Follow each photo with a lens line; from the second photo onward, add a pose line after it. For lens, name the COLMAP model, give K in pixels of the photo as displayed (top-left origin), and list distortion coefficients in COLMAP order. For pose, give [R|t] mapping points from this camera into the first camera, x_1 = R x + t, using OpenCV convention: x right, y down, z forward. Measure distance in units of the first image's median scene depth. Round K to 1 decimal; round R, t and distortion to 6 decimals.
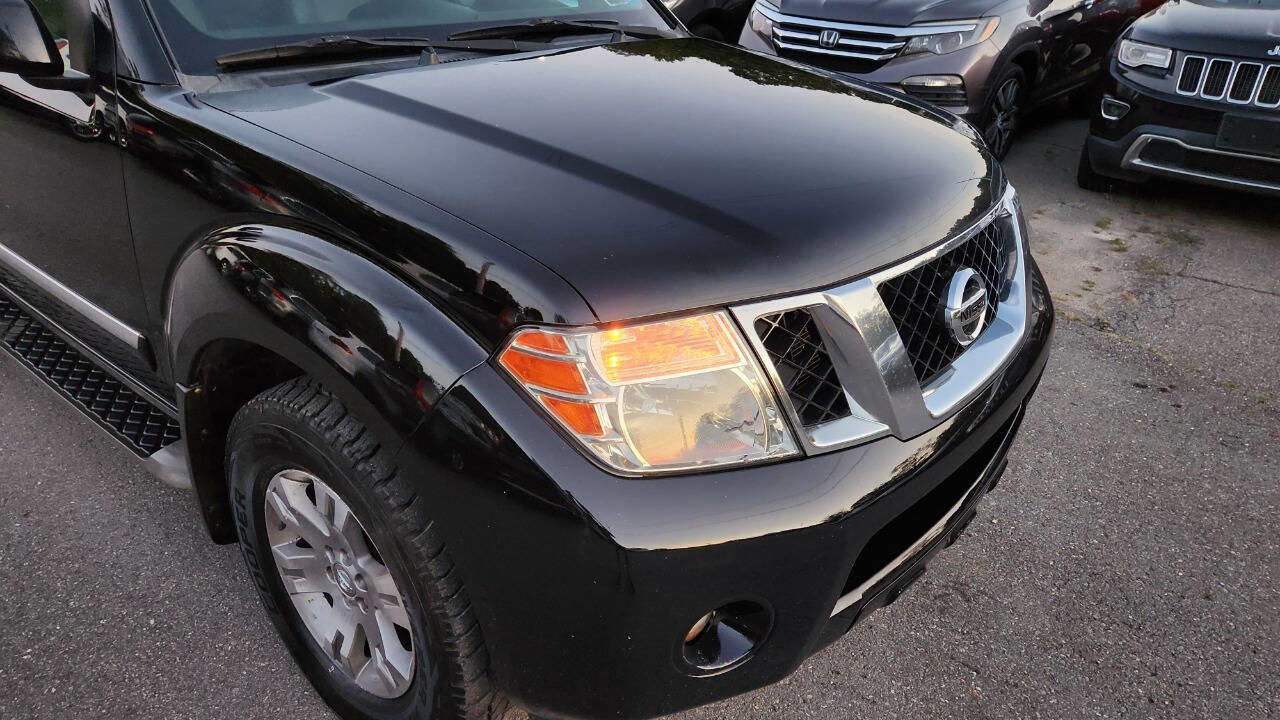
lens RADIAL K [[853.5, 0, 619.9], [0, 853.5, 350.2], [0, 0, 1]] dist [0.083246, -0.068991]
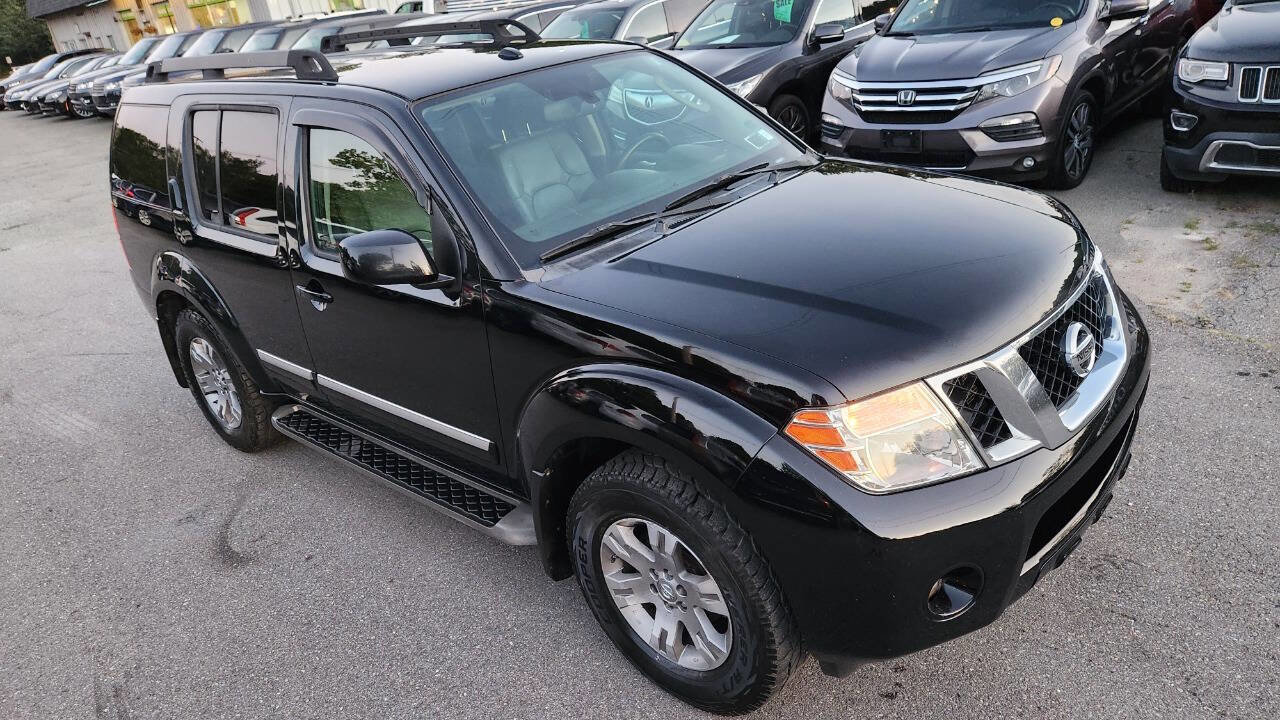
lens RADIAL K [[855.4, 0, 626.9], [0, 855.4, 346.4], [0, 0, 1]] dist [0.083504, -0.071211]
pose [[0.986138, -0.137486, -0.092890, -0.180983], [0.132032, 0.989271, -0.062534, -0.058471], [0.100491, 0.049403, 0.993711, -0.449648]]
